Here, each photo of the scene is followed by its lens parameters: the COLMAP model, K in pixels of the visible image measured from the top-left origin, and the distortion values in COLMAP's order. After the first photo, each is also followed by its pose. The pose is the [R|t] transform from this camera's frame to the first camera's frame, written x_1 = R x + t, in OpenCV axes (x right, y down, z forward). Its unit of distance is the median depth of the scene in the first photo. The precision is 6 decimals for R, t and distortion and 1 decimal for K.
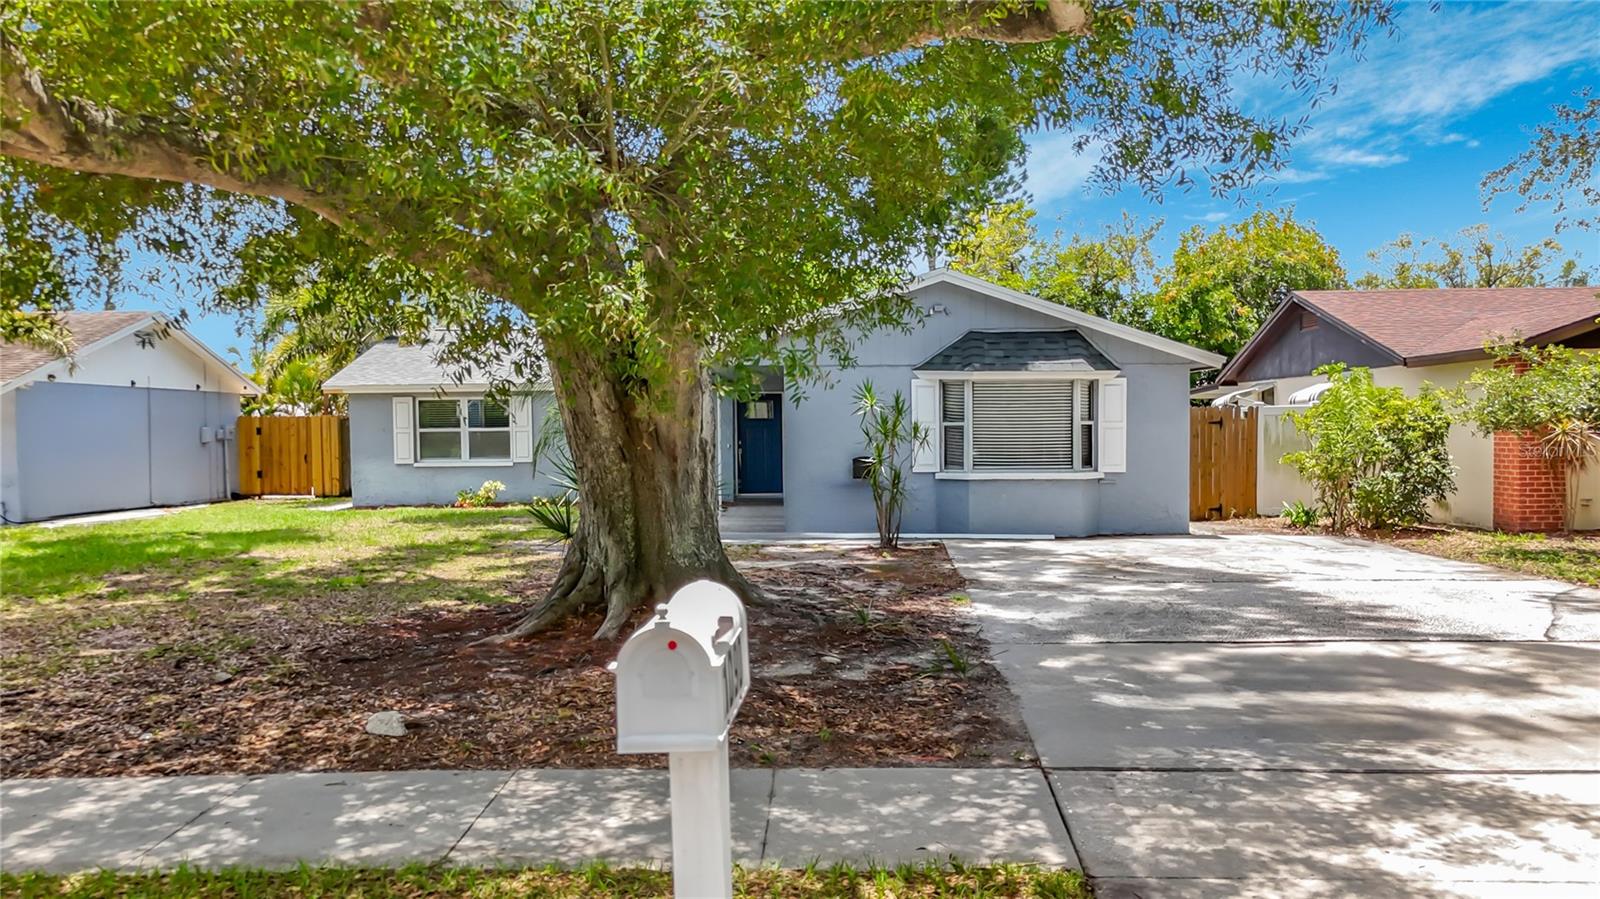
lens RADIAL K [[1220.0, 0, 794.8], [0, 1220.0, 457.0], [0, 0, 1]] dist [0.098748, -0.122351]
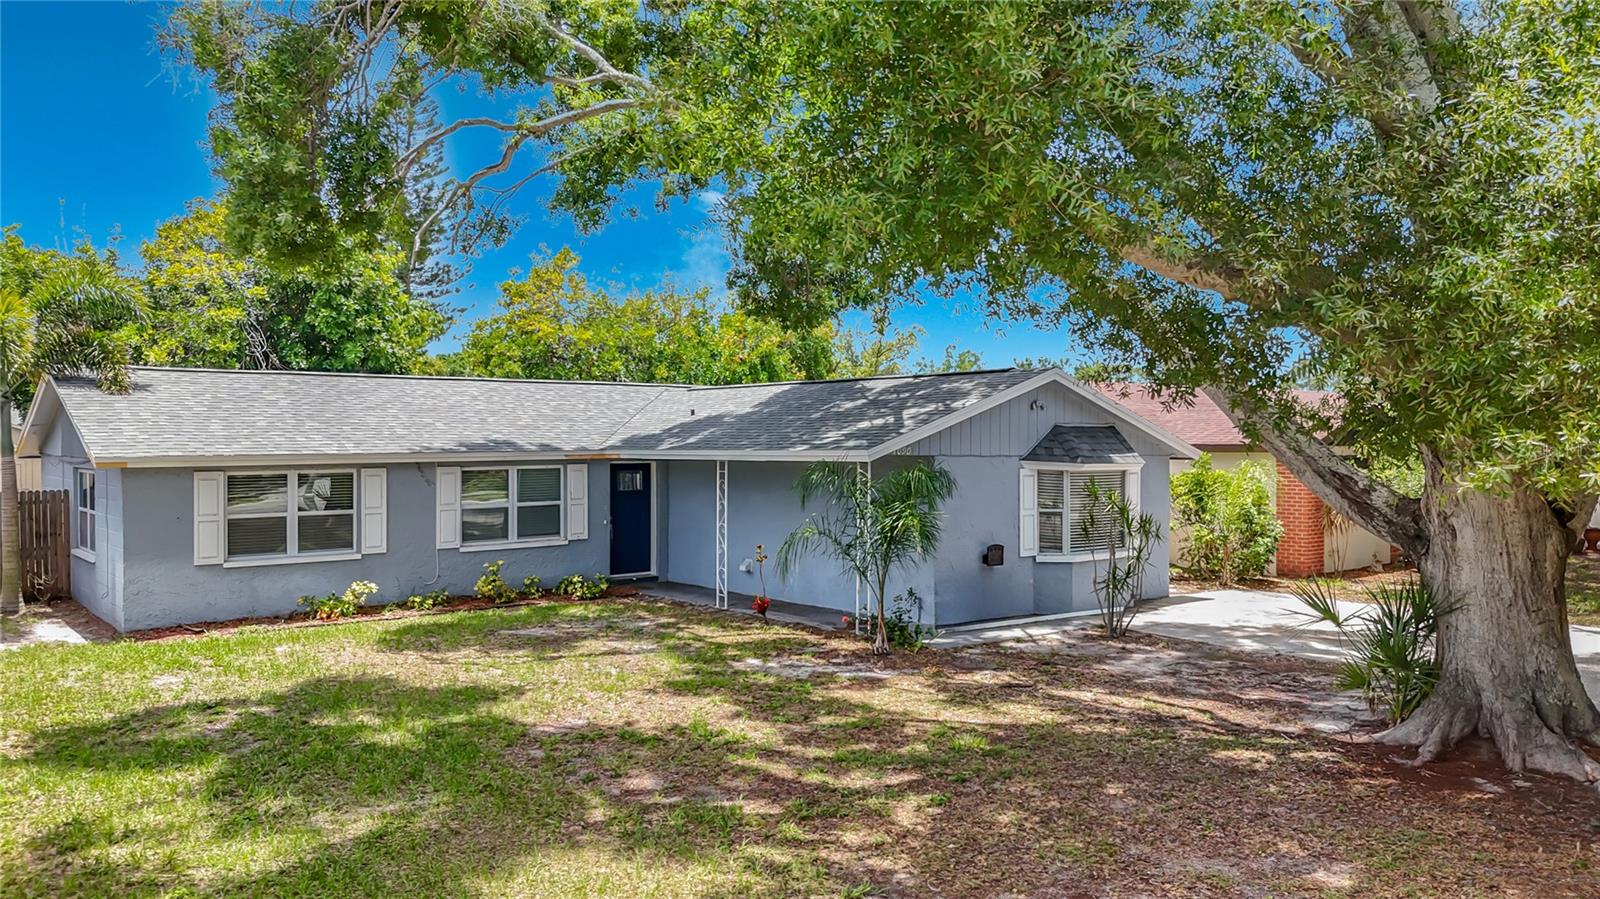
lens RADIAL K [[1214.8, 0, 800.0], [0, 1214.8, 449.5], [0, 0, 1]] dist [0.113036, -0.135426]
pose [[0.756784, 0.004085, 0.653652, -0.739357], [0.009299, 0.999812, -0.017015, -0.064436], [-0.653598, 0.018955, 0.756604, 0.325973]]
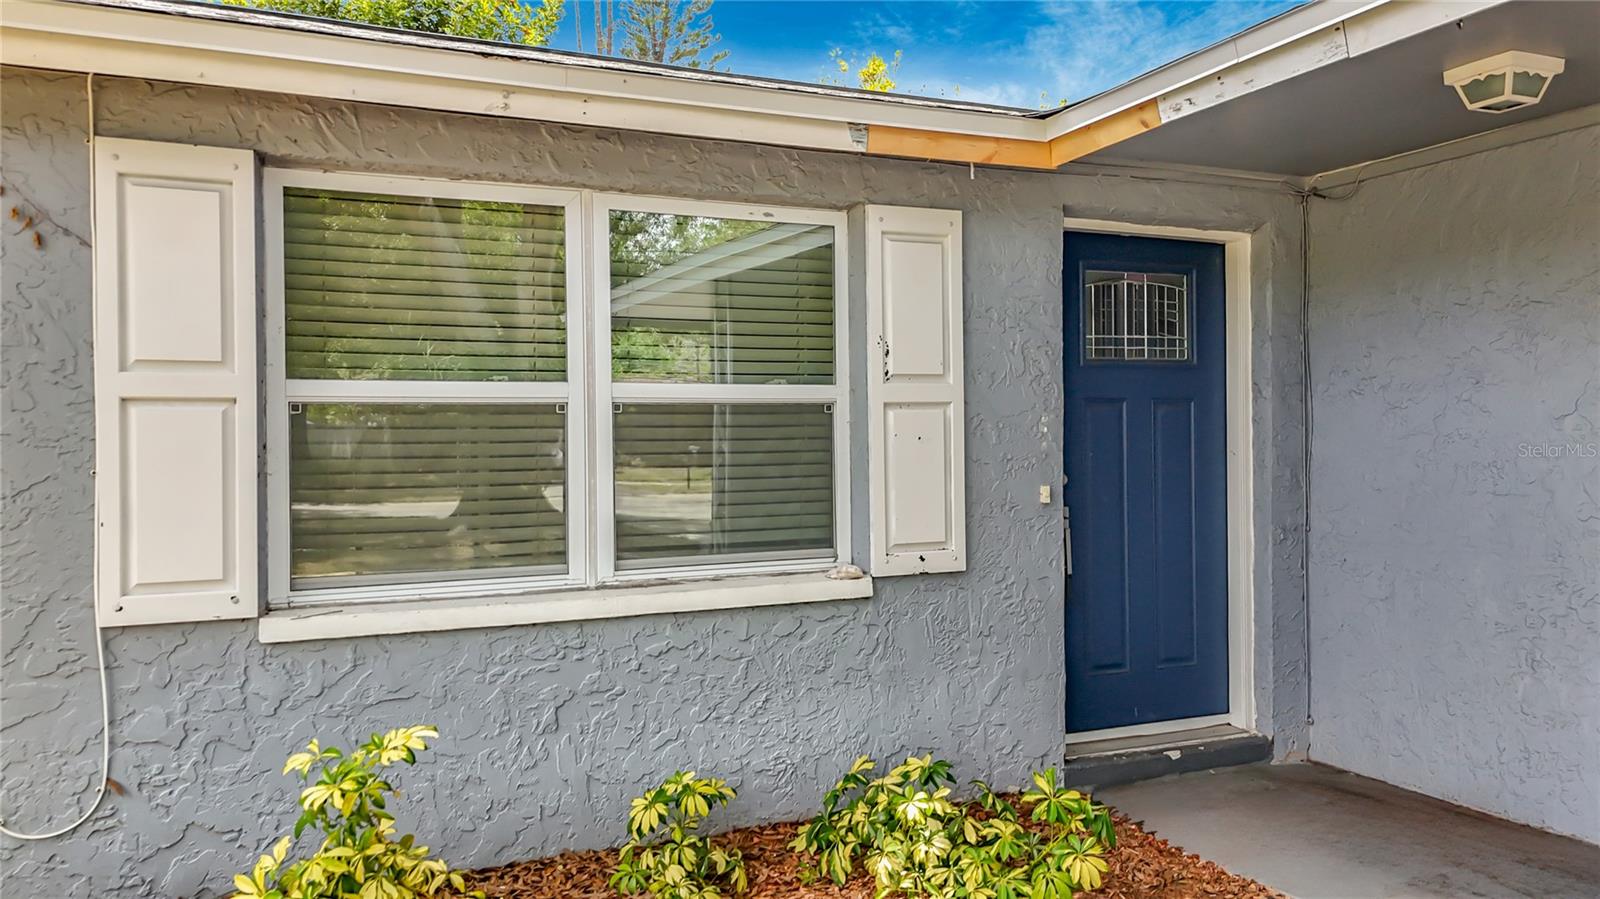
lens RADIAL K [[1202.9, 0, 795.2], [0, 1202.9, 441.5], [0, 0, 1]] dist [0.098876, -0.115970]
pose [[0.905882, 0.000952, 0.423528, -0.234500], [0.009243, 0.999715, -0.022019, -0.018969], [-0.423428, 0.023861, 0.905615, 1.186355]]
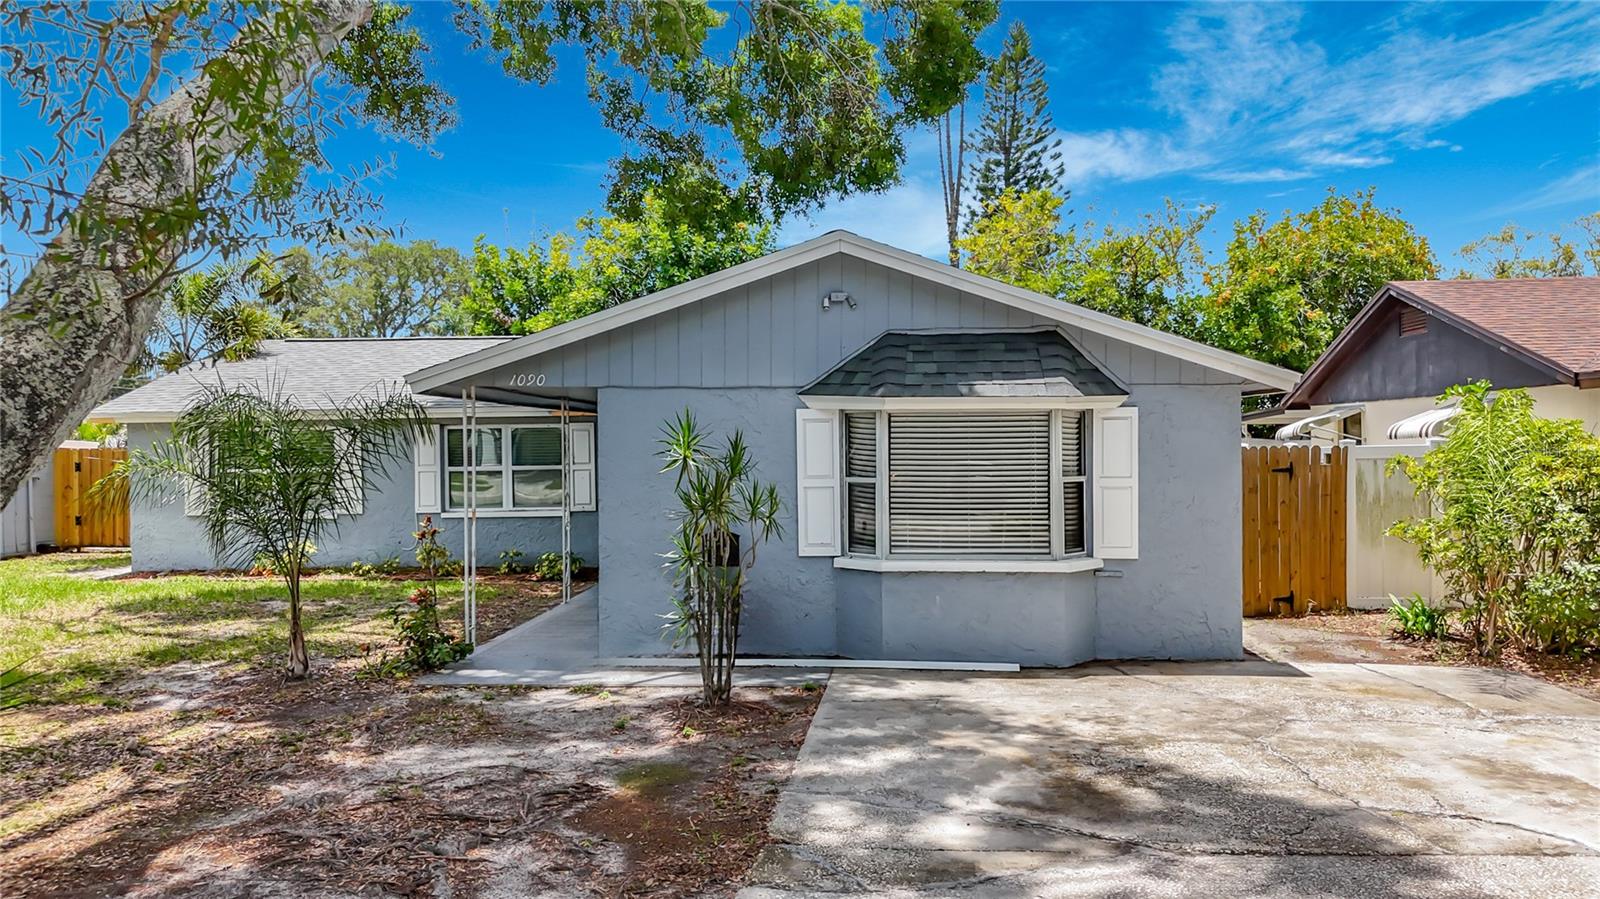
lens RADIAL K [[1202.8, 0, 804.0], [0, 1202.8, 446.7], [0, 0, 1]] dist [0.060855, -0.042682]
pose [[0.999026, -0.000384, -0.044134, 0.127443], [-0.000474, 0.999811, -0.019438, -0.032230], [0.044133, 0.019440, 0.998836, 0.380206]]
